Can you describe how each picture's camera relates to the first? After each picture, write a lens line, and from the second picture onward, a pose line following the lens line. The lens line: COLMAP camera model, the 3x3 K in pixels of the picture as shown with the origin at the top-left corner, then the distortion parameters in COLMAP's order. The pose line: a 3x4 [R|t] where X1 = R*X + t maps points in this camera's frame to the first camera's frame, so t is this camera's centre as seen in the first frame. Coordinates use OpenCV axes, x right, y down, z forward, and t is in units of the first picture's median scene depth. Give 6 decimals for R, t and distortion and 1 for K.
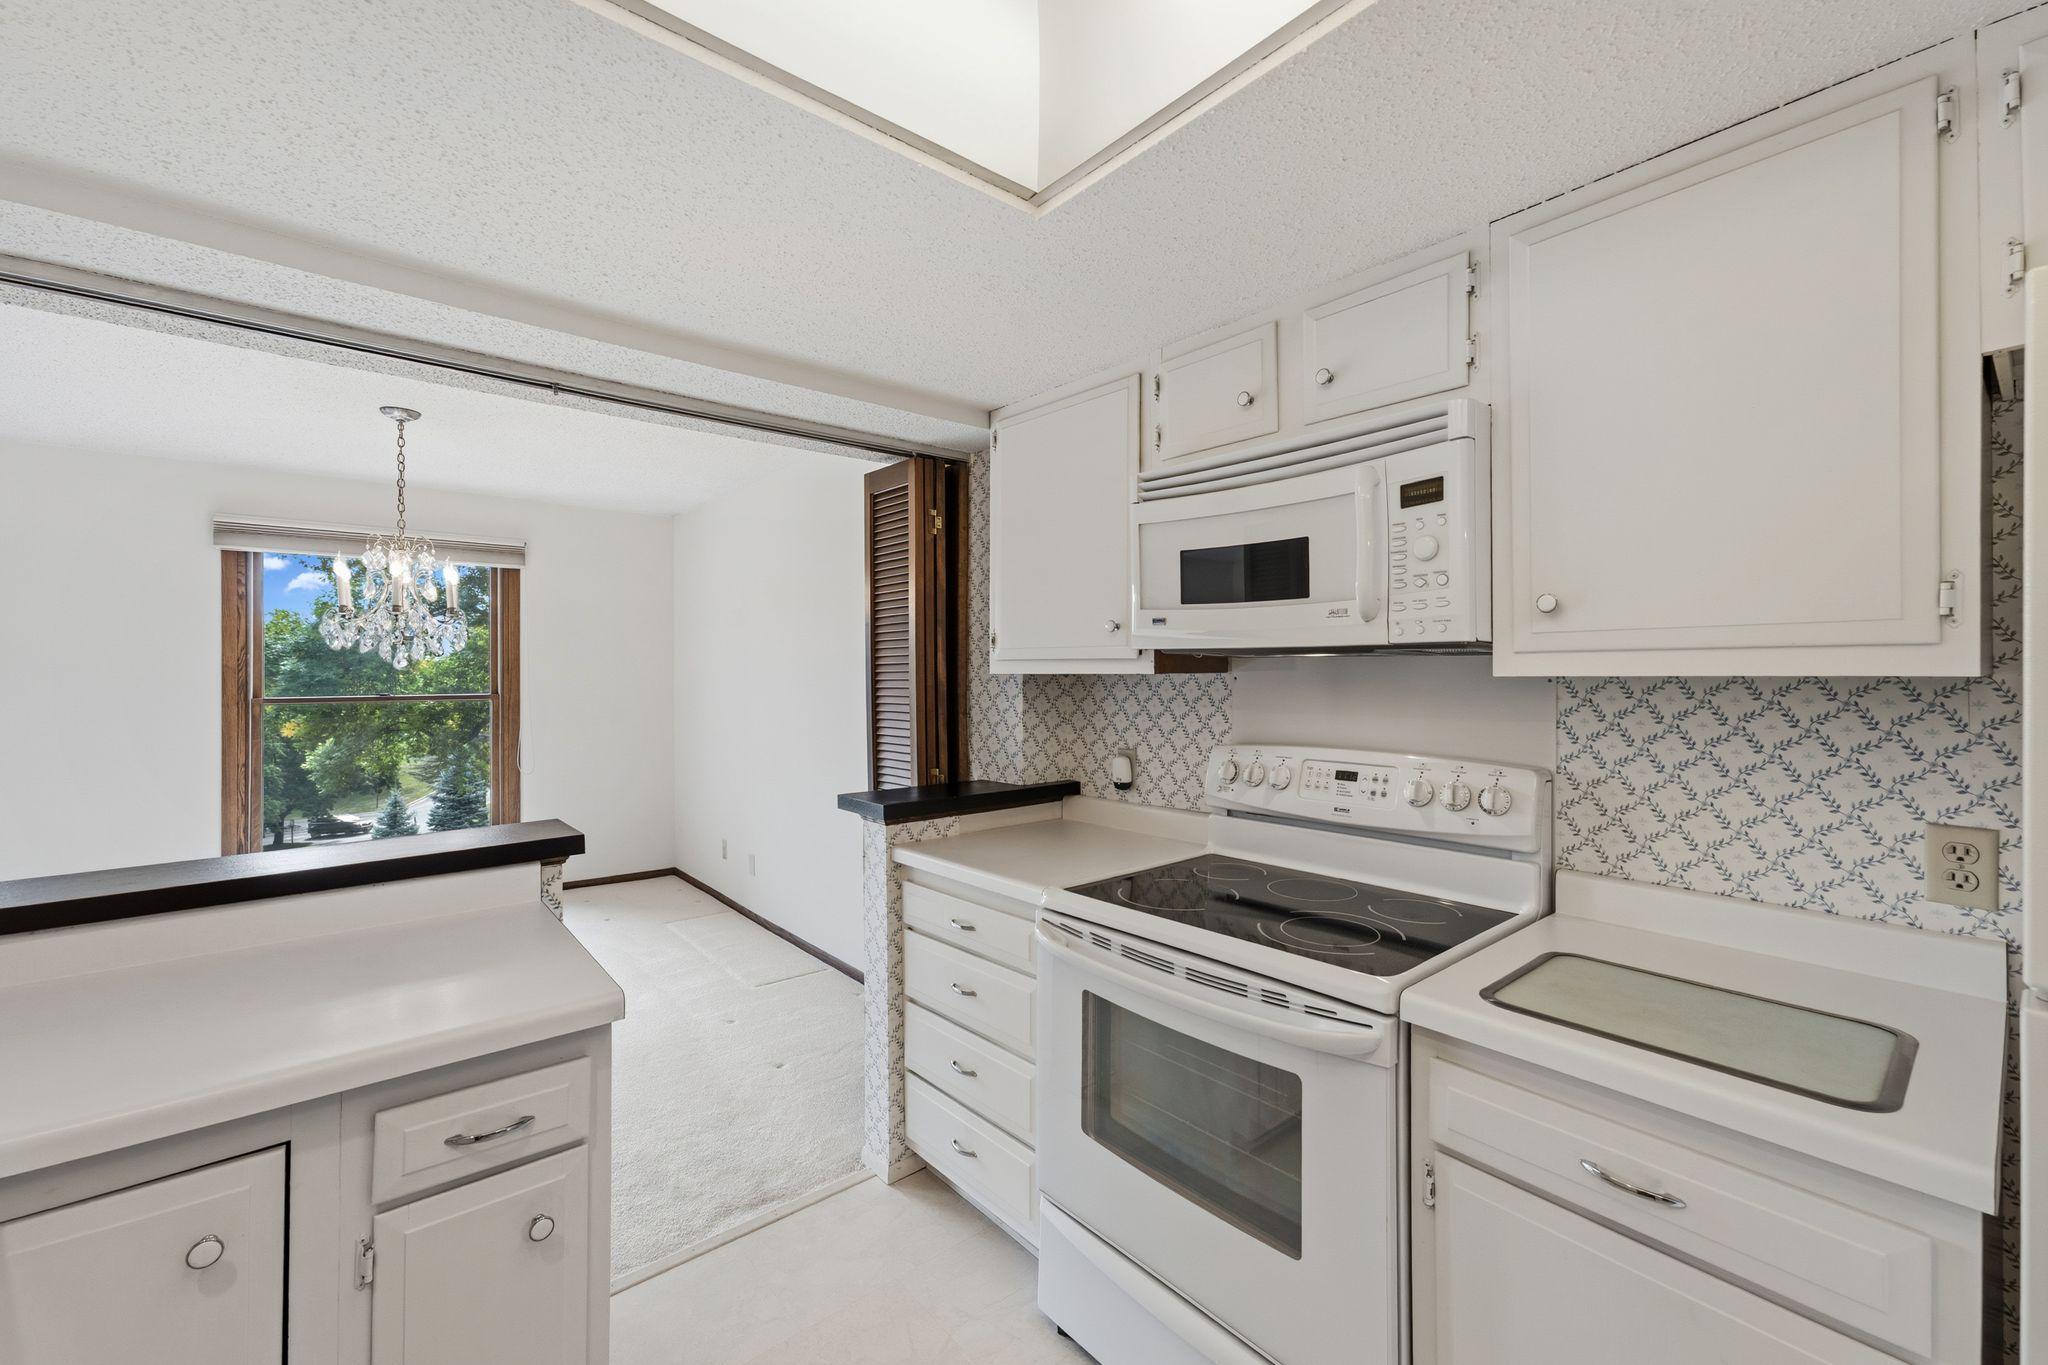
lens RADIAL K [[870.8, 0, 1087.5], [0, 870.8, 686.6], [0, 0, 1]] dist [-0.040023, 0.026206]
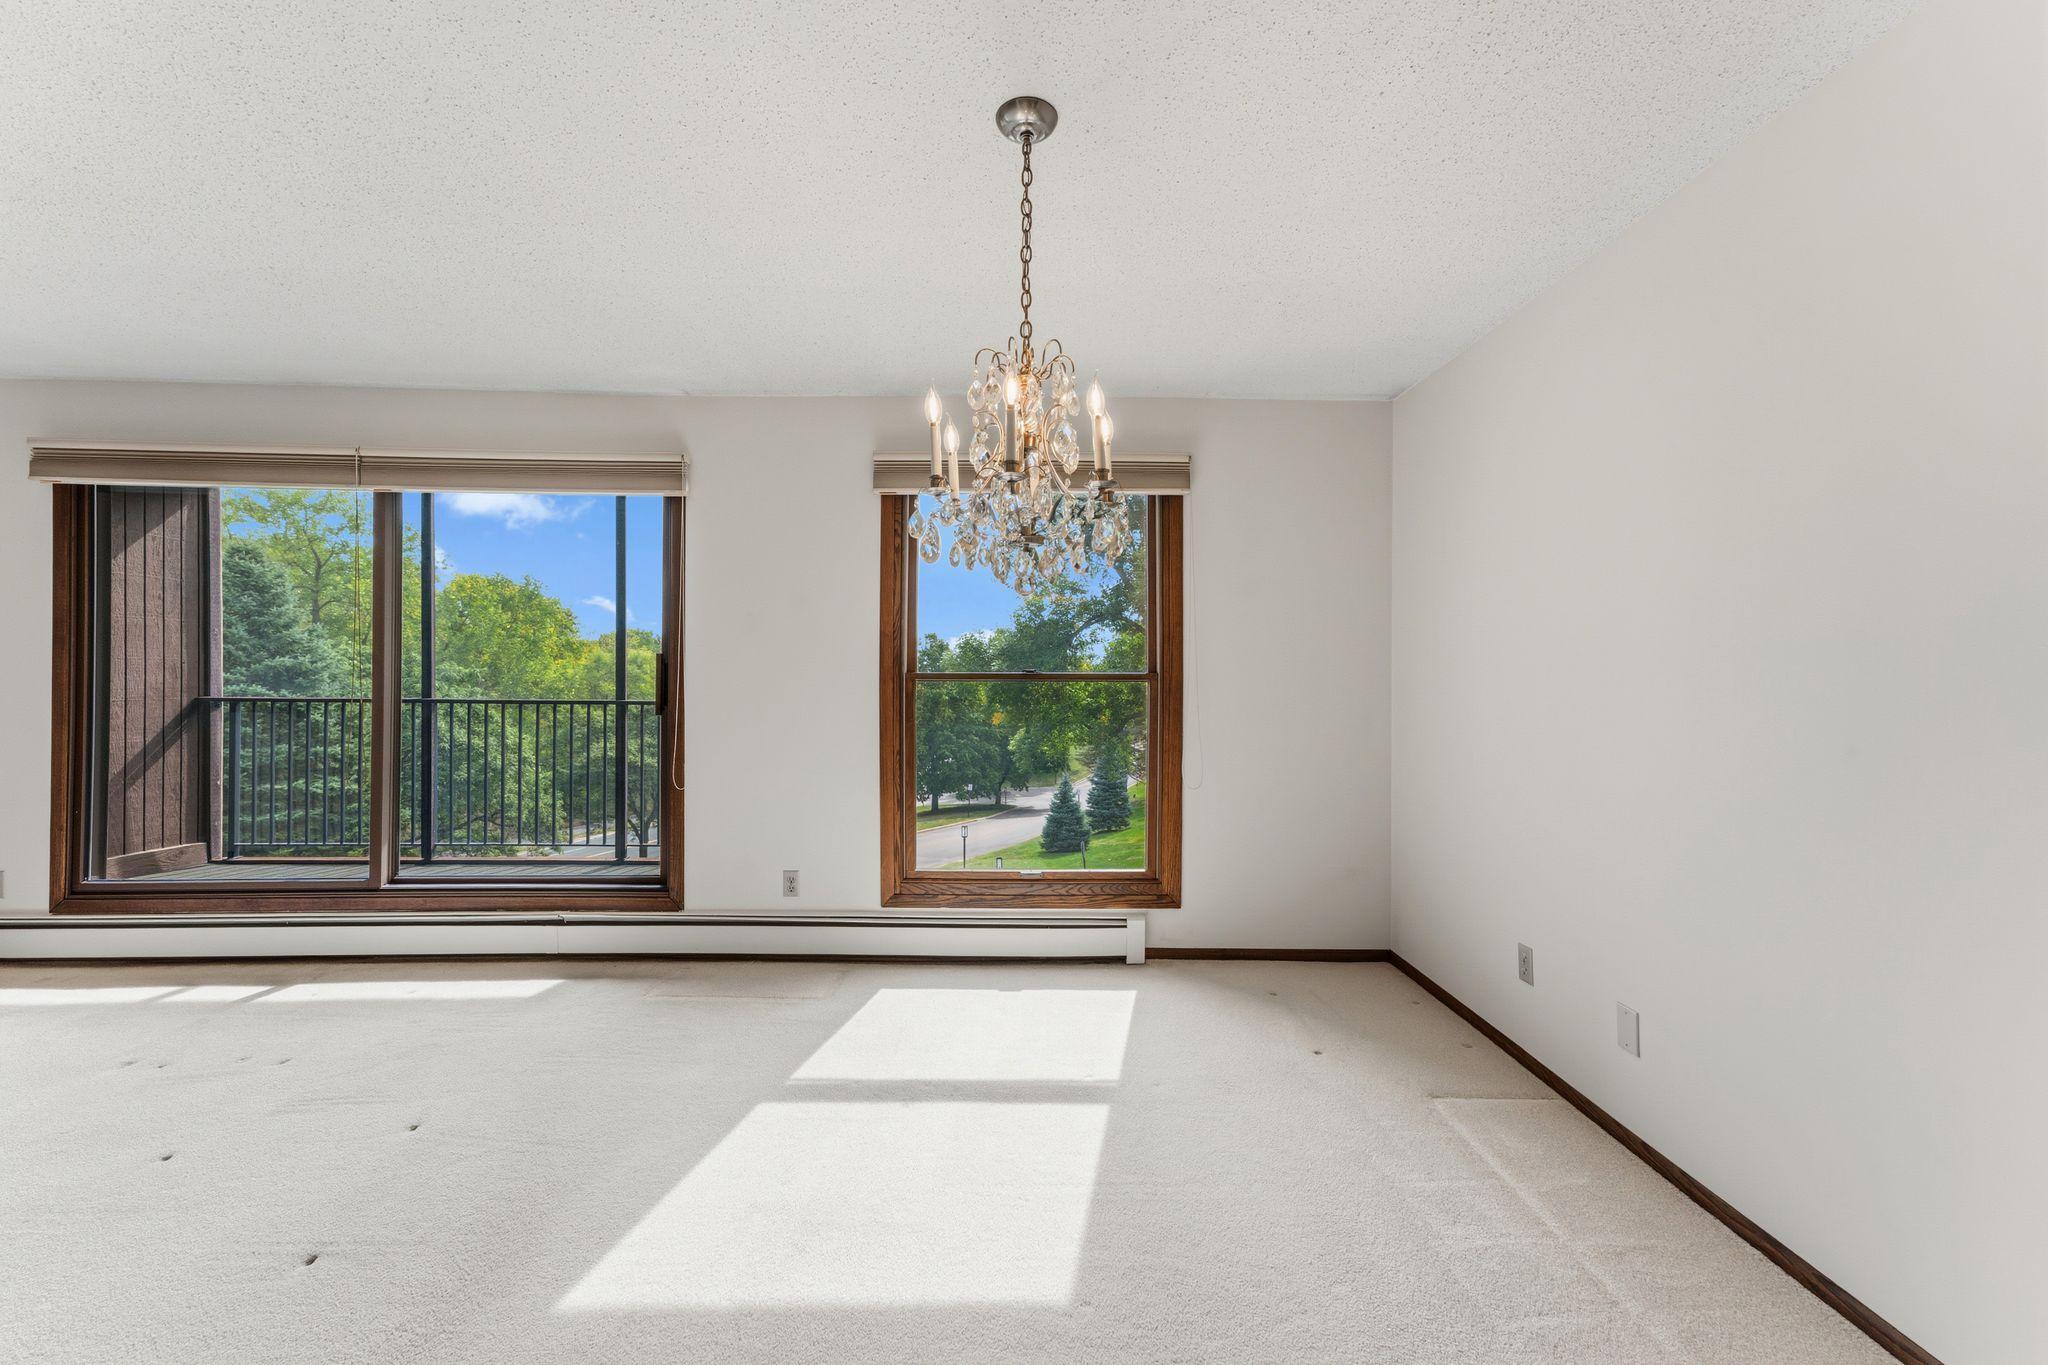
lens RADIAL K [[935.6, 0, 1058.1], [0, 935.6, 682.0], [0, 0, 1]] dist [0.020629, 0.000016]
pose [[0.773246, 0.003940, -0.634094, -0.298607], [-0.008052, 0.999961, -0.003606, 0.023750], [0.634055, 0.007894, 0.773247, 0.406693]]
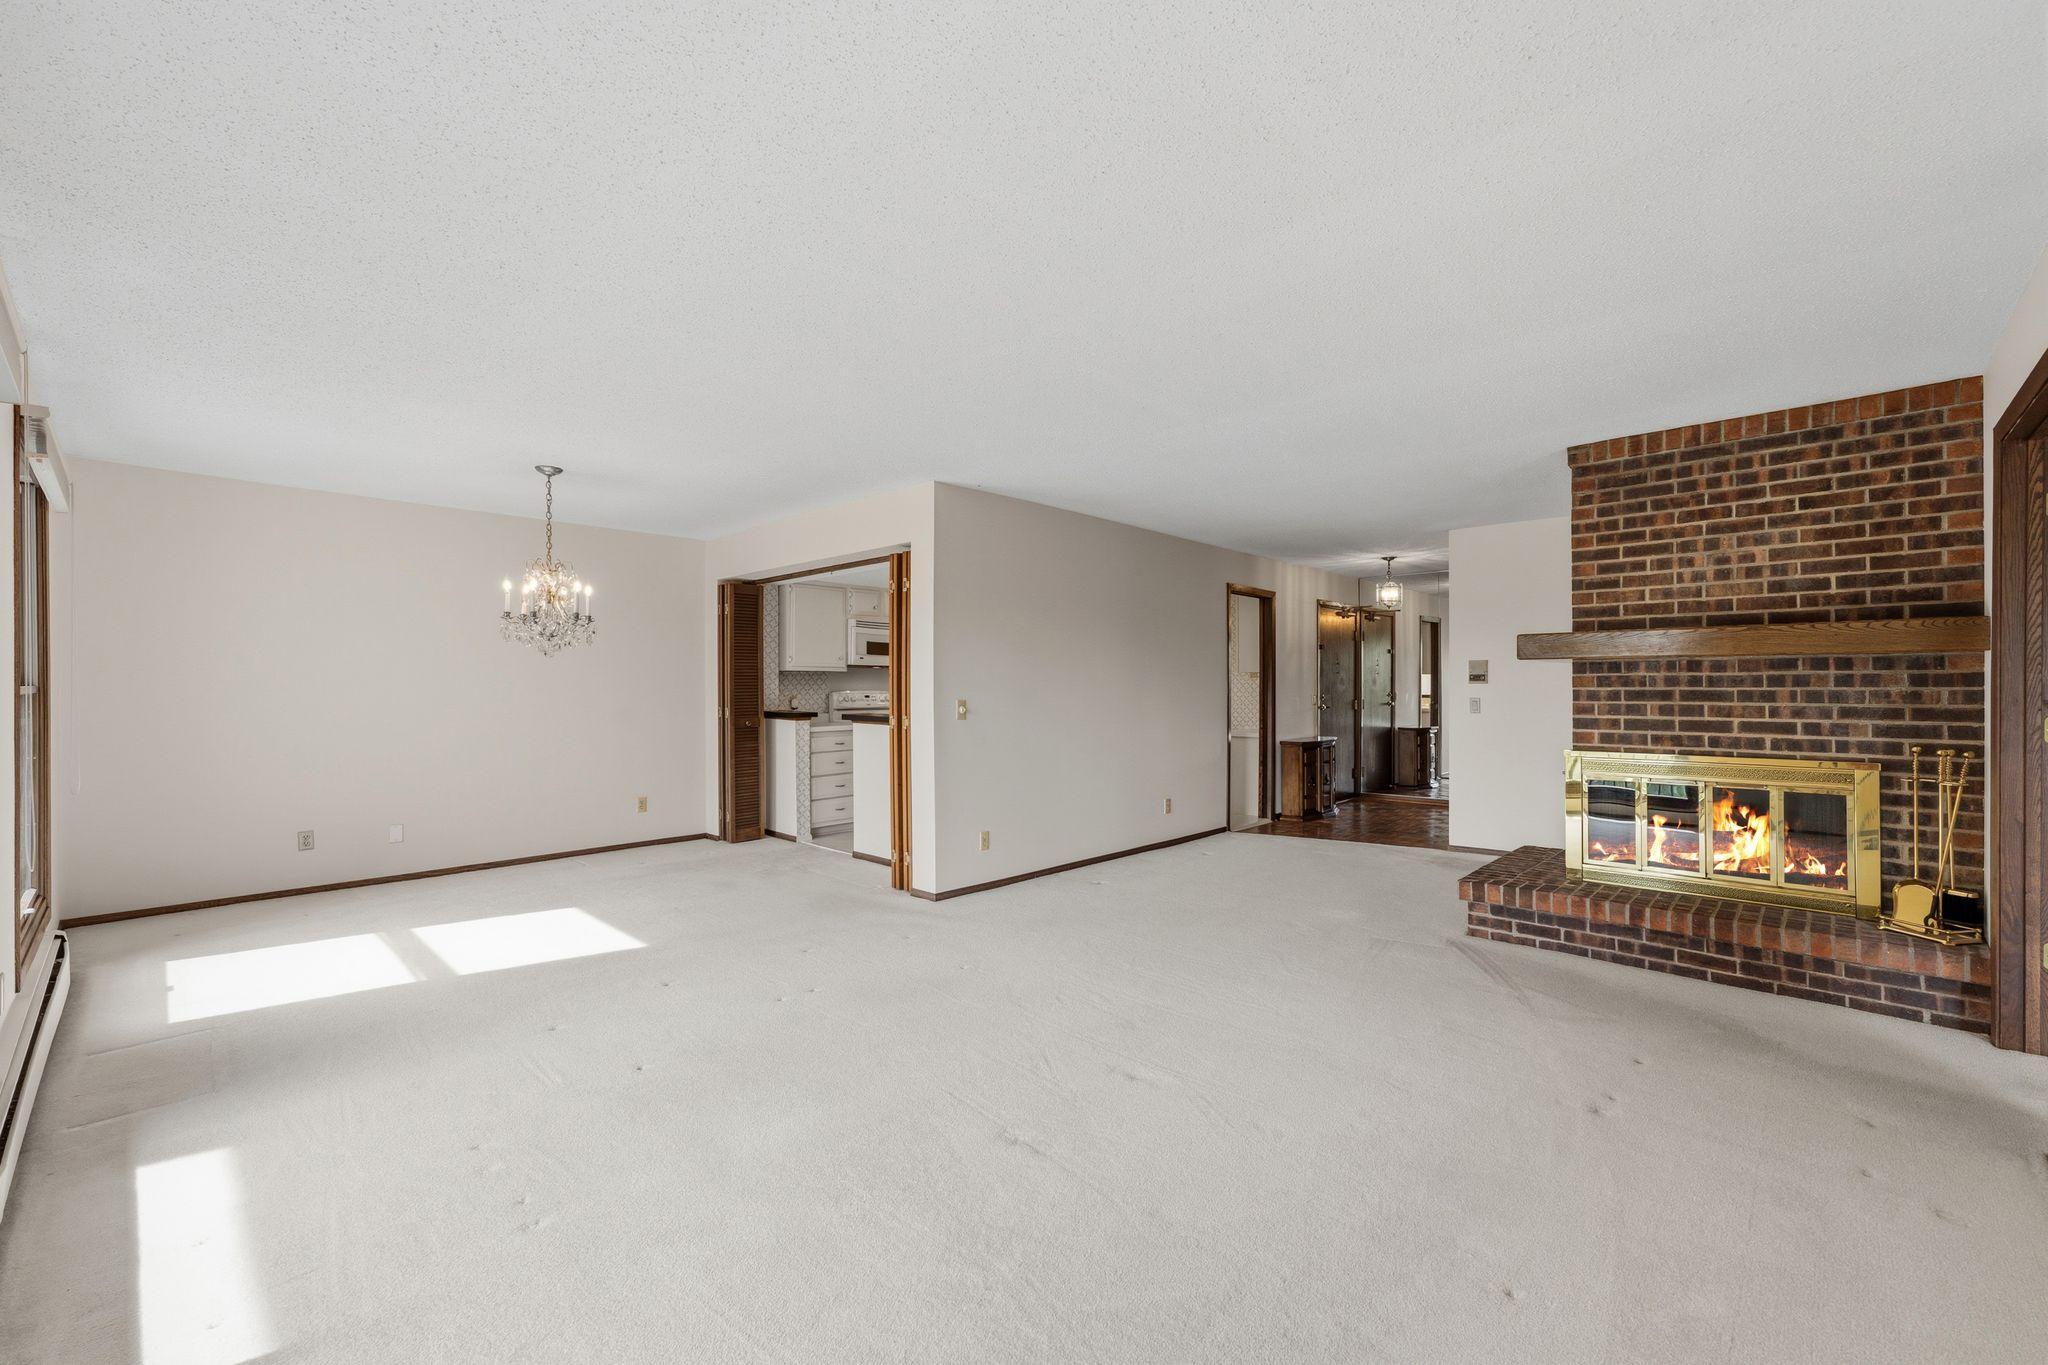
lens RADIAL K [[828.5, 0, 1024.0], [0, 828.5, 682.5], [0, 0, 1]] dist [0.001204, 0.000337]
pose [[-0.101461, 0.003262, 0.994834, -1.587250], [0.004128, 0.999987, -0.002858, 0.020108], [-0.994831, 0.003817, -0.101474, 0.283551]]
